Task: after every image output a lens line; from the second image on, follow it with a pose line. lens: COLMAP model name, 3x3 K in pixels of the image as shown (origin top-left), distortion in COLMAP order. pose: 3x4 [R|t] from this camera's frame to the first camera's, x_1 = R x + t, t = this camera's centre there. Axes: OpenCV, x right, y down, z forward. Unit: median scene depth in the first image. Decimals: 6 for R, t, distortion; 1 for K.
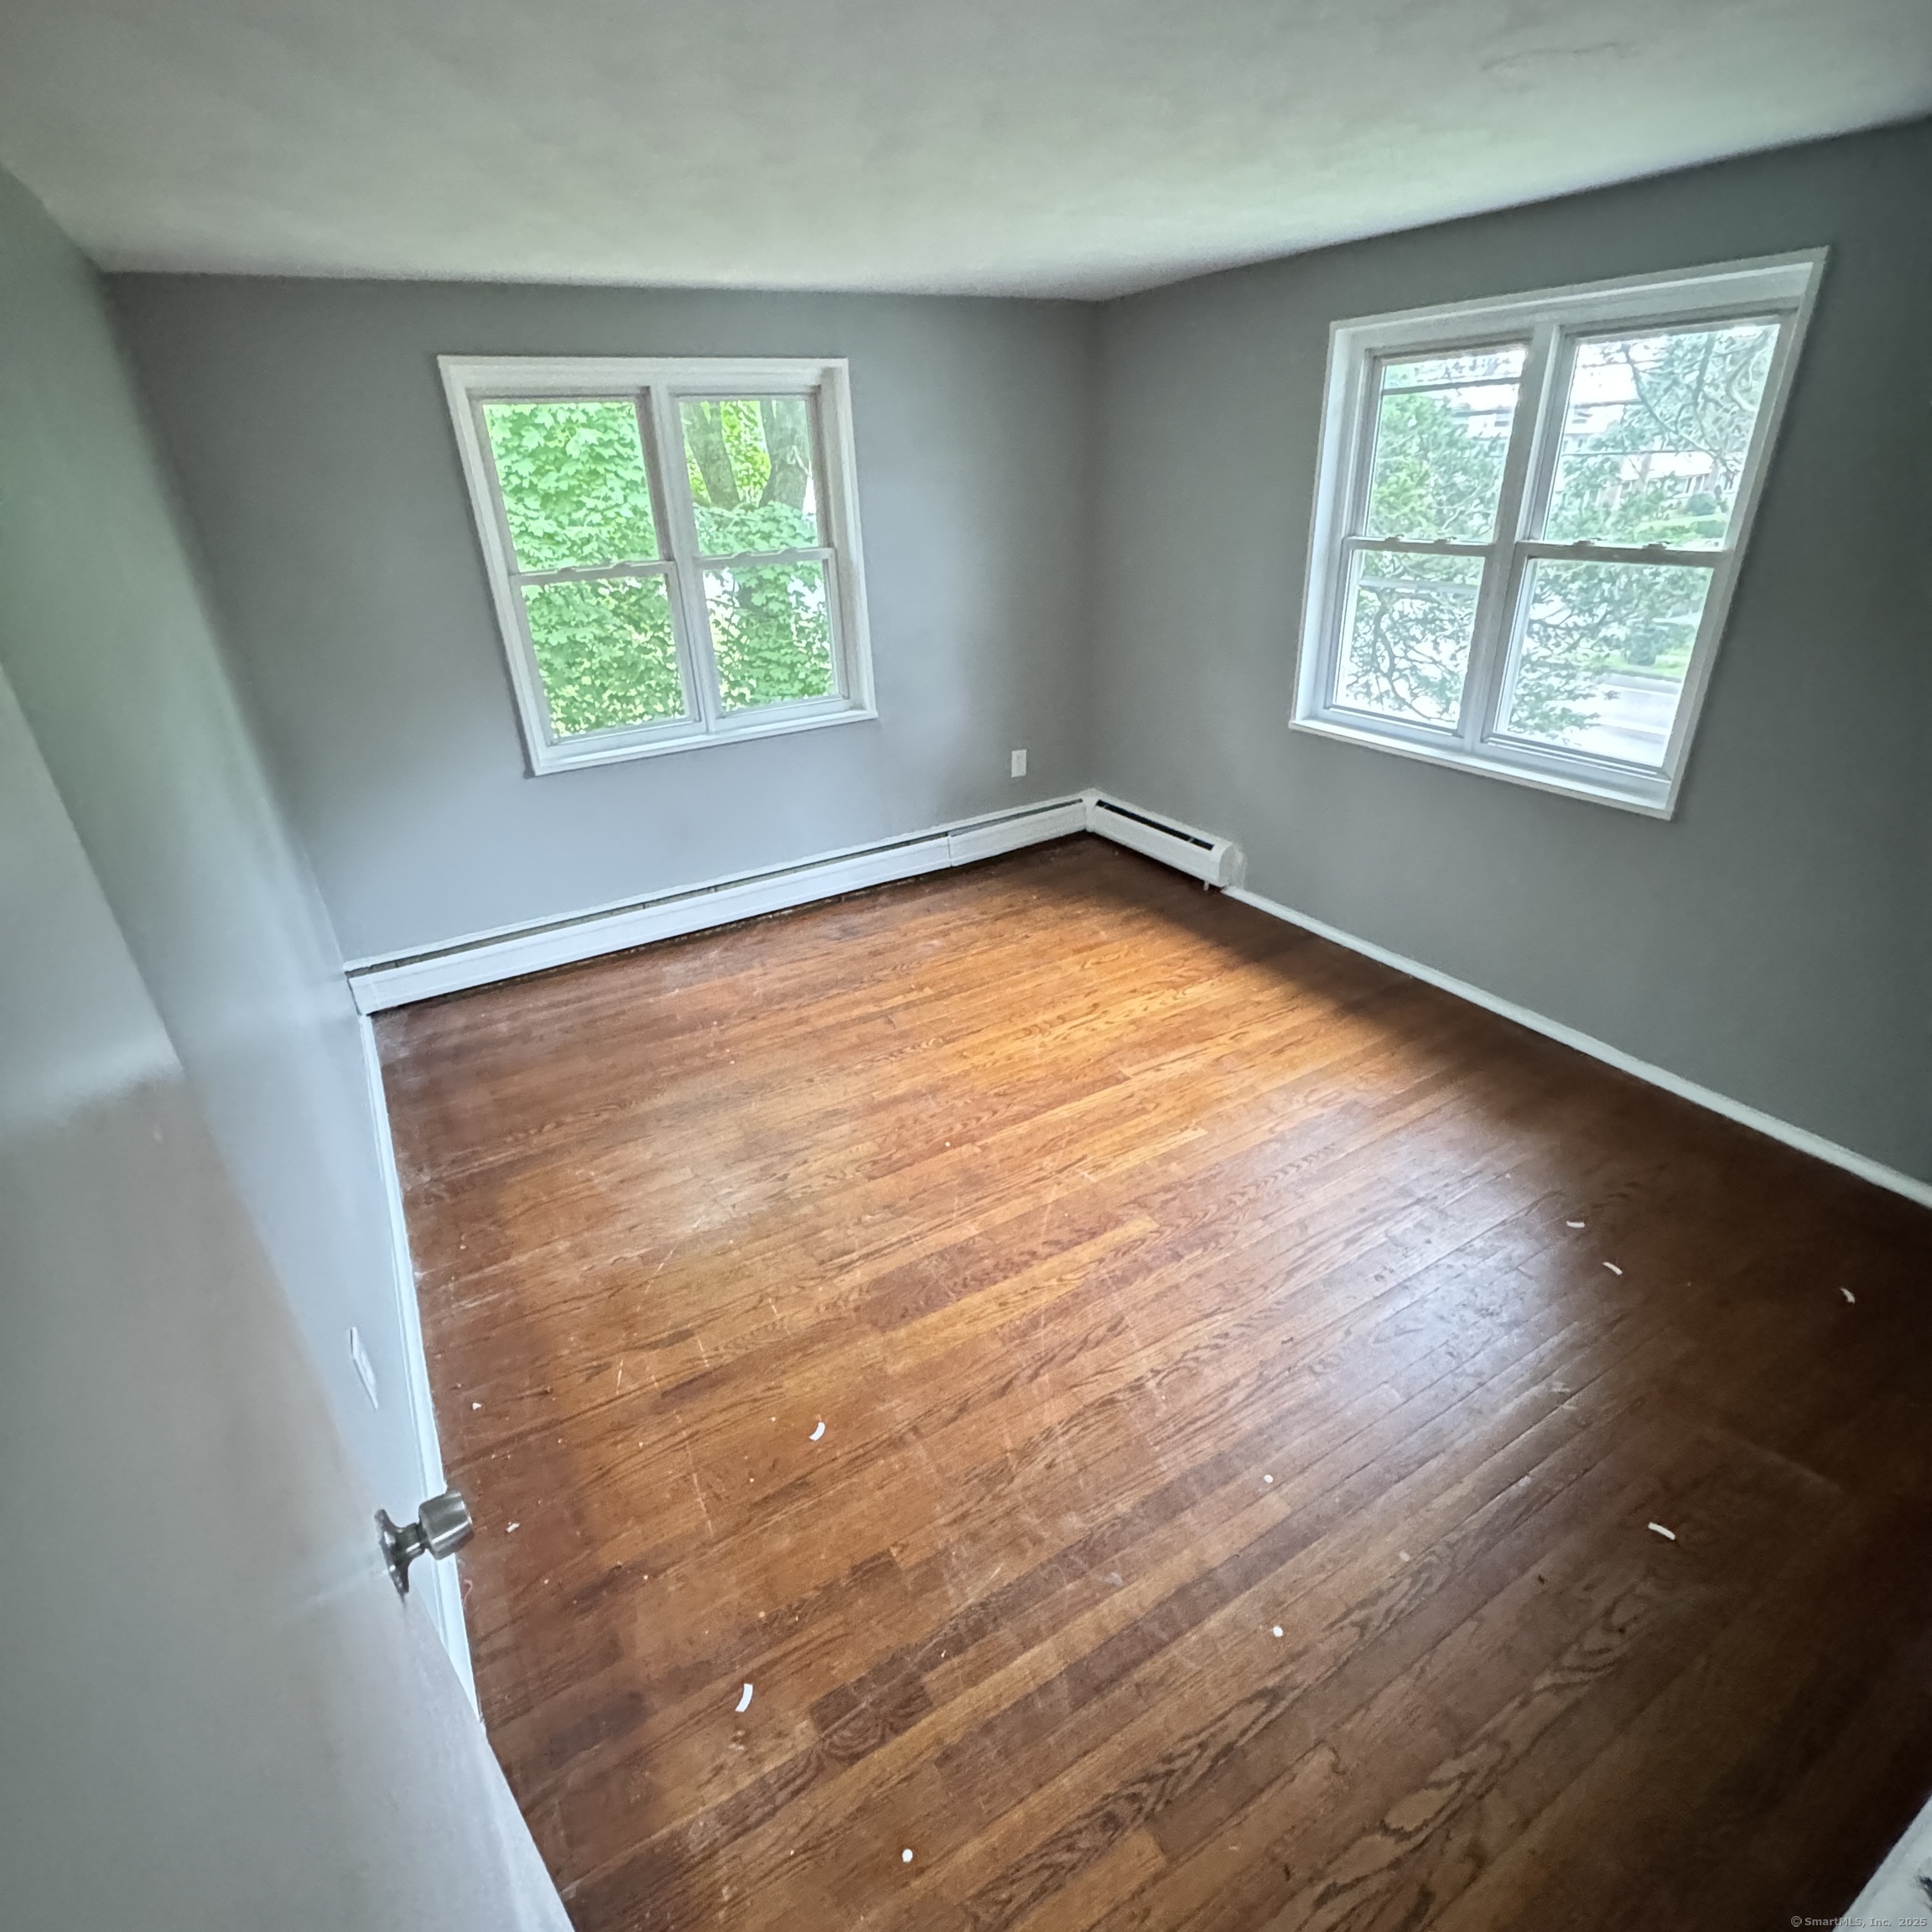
lens RADIAL K [[1025.9, 0, 966.0], [0, 1025.9, 966.0], [0, 0, 1]] dist [-0.003754, 0.000924]
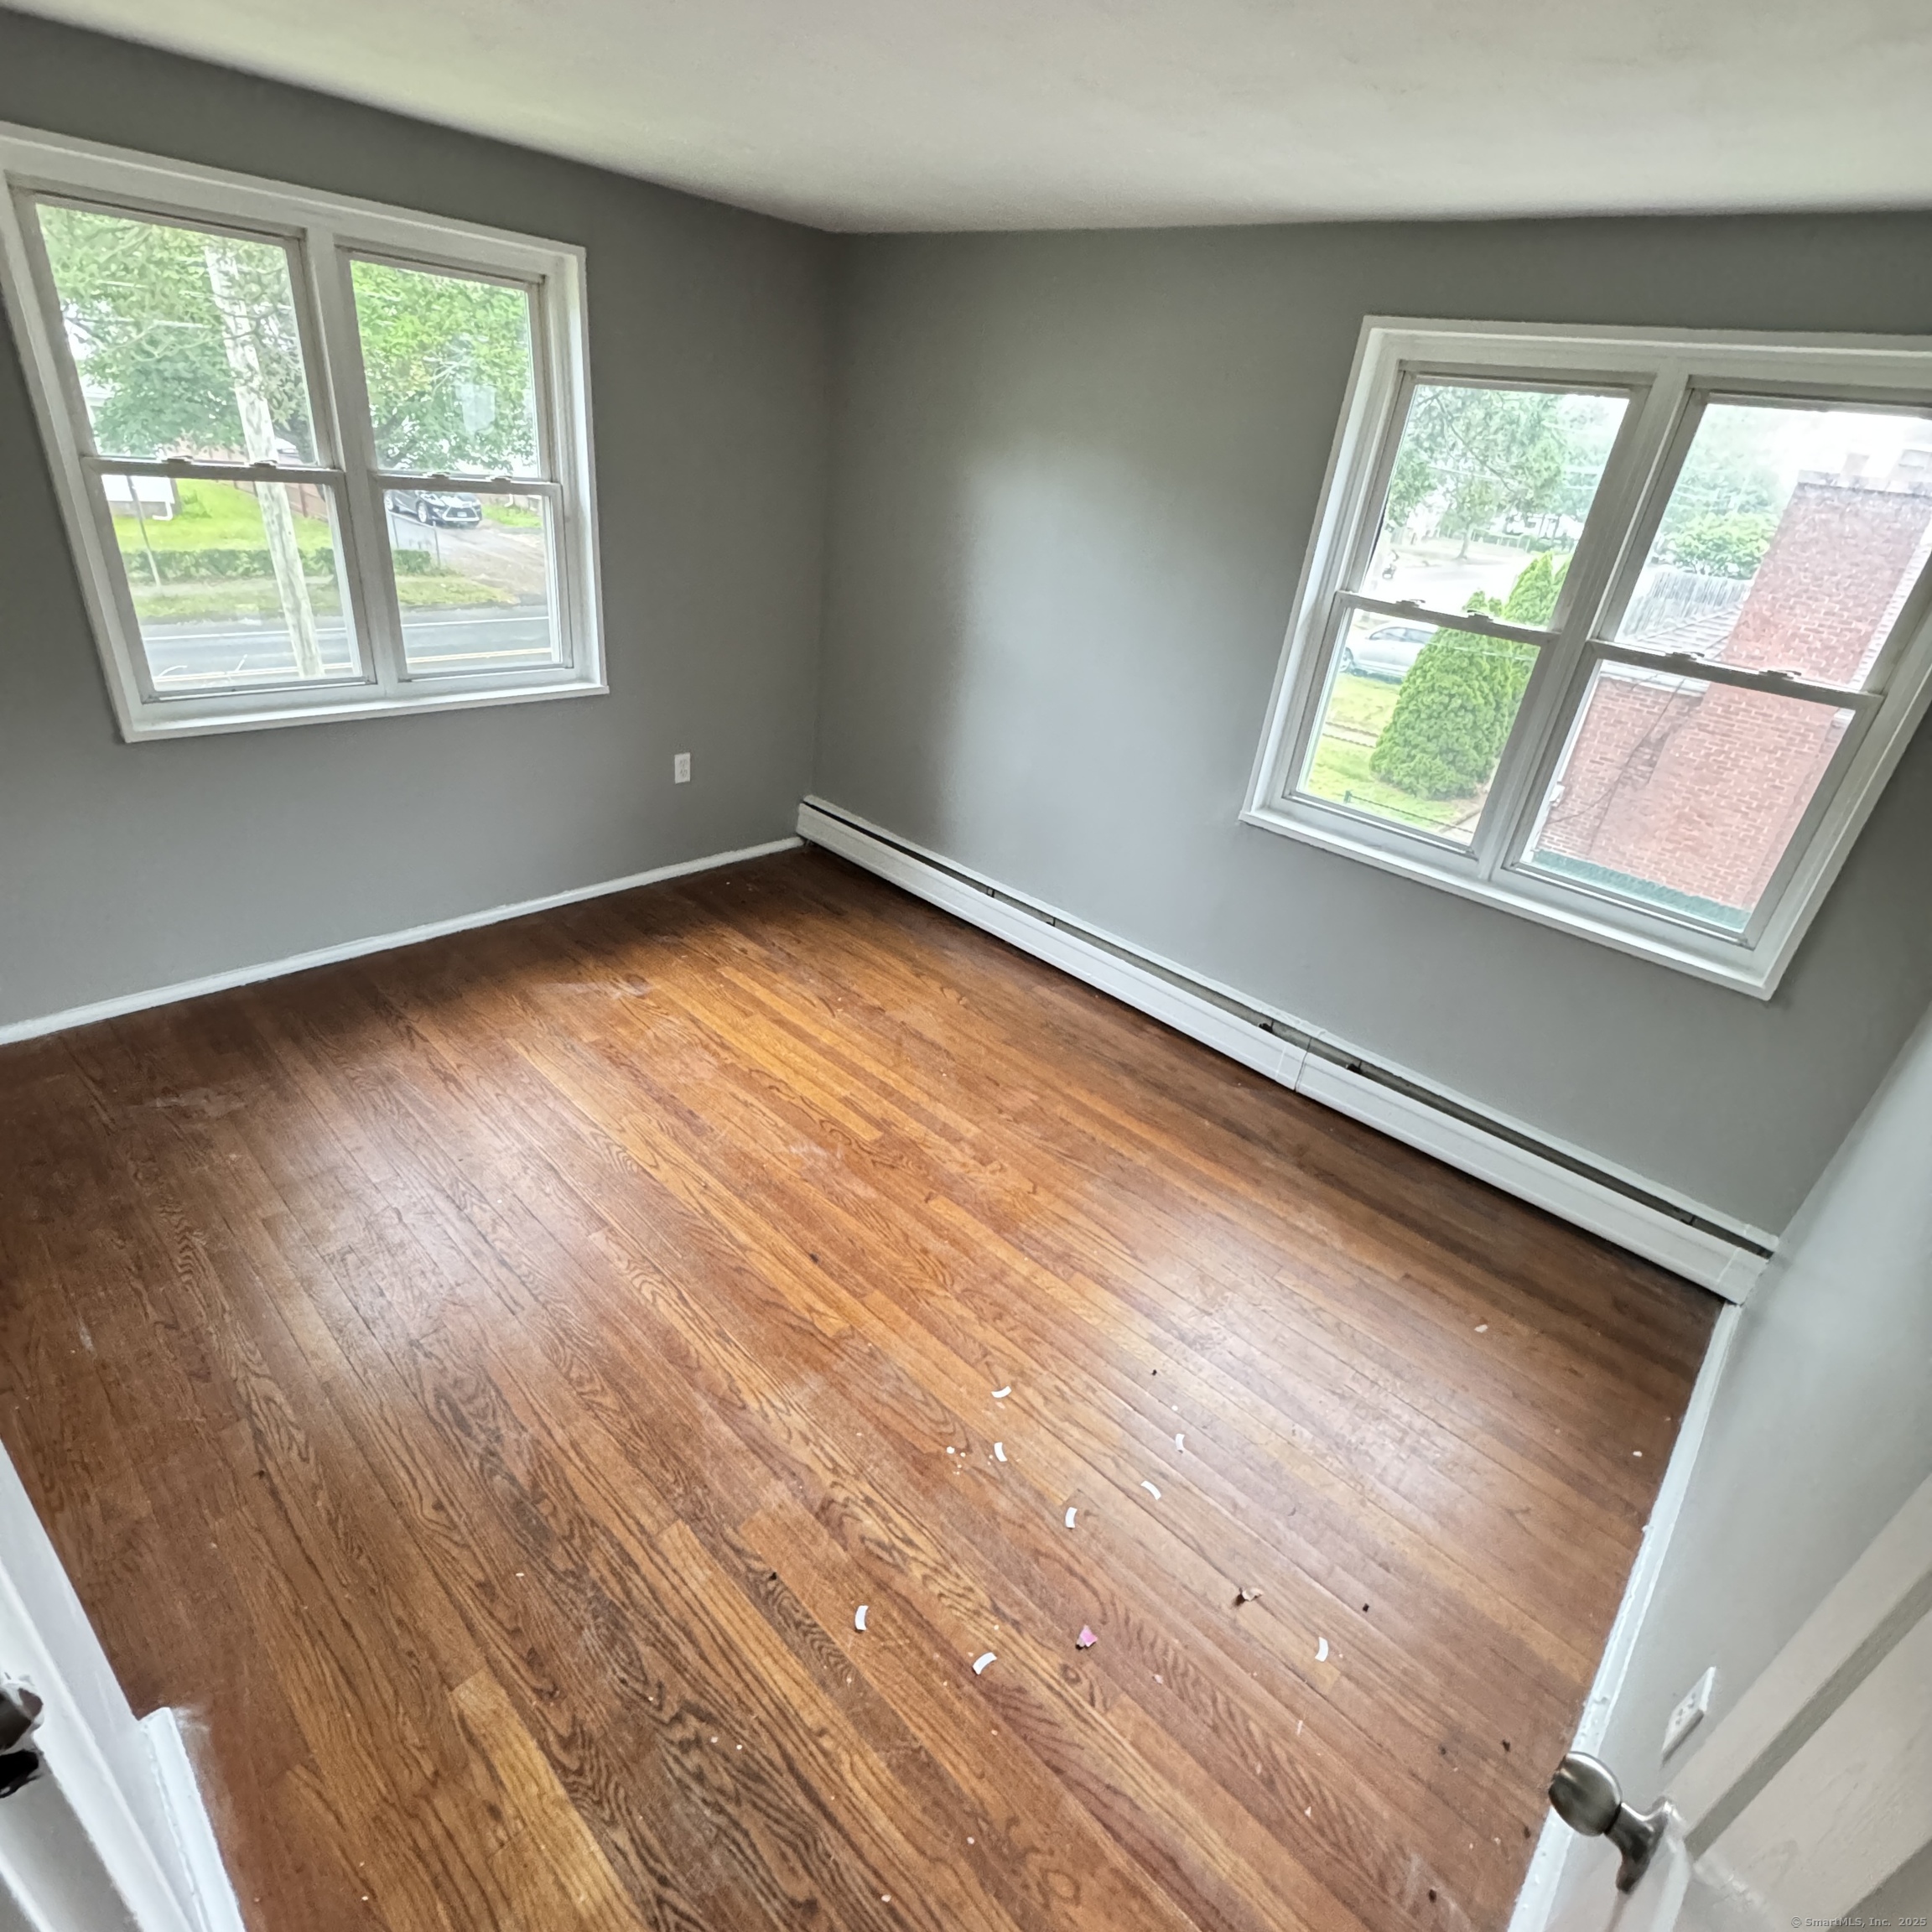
lens RADIAL K [[1025.9, 0, 966.0], [0, 1025.9, 966.0], [0, 0, 1]] dist [-0.003754, 0.000924]
pose [[0.956463, 0.016537, 0.291386, -0.147682], [-0.024792, 0.999388, 0.024660, -0.148659], [-0.290800, -0.030811, 0.956288, 0.330128]]
